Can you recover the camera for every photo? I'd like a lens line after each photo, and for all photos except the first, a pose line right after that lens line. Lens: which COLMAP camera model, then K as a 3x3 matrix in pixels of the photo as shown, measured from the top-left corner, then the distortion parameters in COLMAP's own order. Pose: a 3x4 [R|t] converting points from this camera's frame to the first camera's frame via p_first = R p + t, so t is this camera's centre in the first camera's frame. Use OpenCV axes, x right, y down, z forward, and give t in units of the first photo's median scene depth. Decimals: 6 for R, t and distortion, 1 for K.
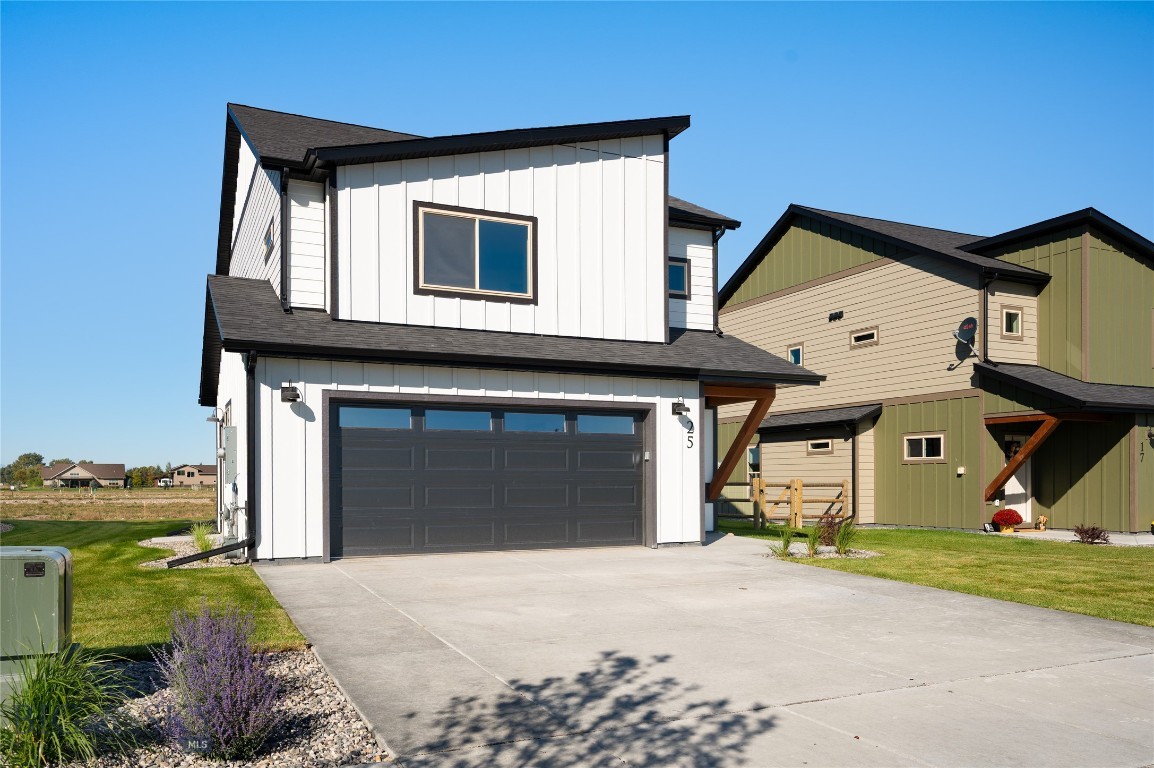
lens RADIAL K [[844.6, 0, 577.0], [0, 844.6, 384.0], [0, 0, 1]] dist [-0.006897, -0.001310]
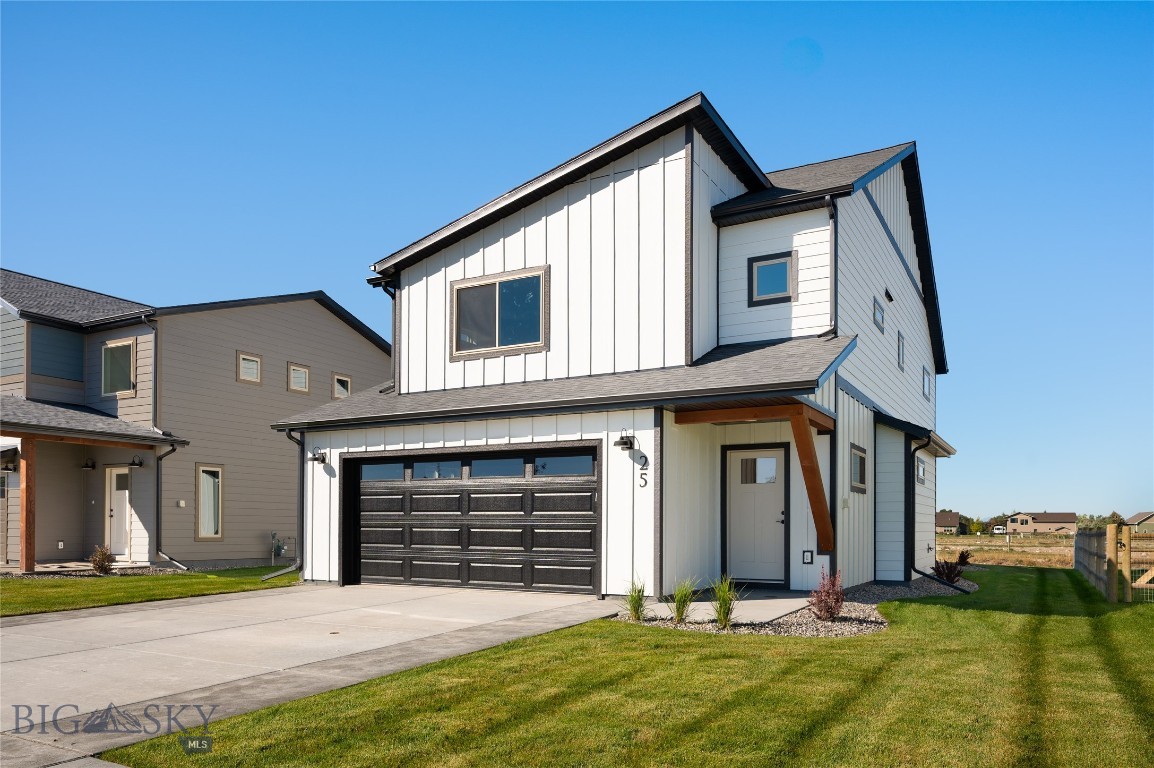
lens RADIAL K [[821.7, 0, 577.2], [0, 821.7, 429.0], [0, 0, 1]] dist [0.027394, -0.000318]
pose [[0.588012, -0.088137, -0.804036, 0.777014], [0.083817, 0.995334, -0.047810, 0.051204], [0.804498, -0.039279, 0.592656, 0.447961]]
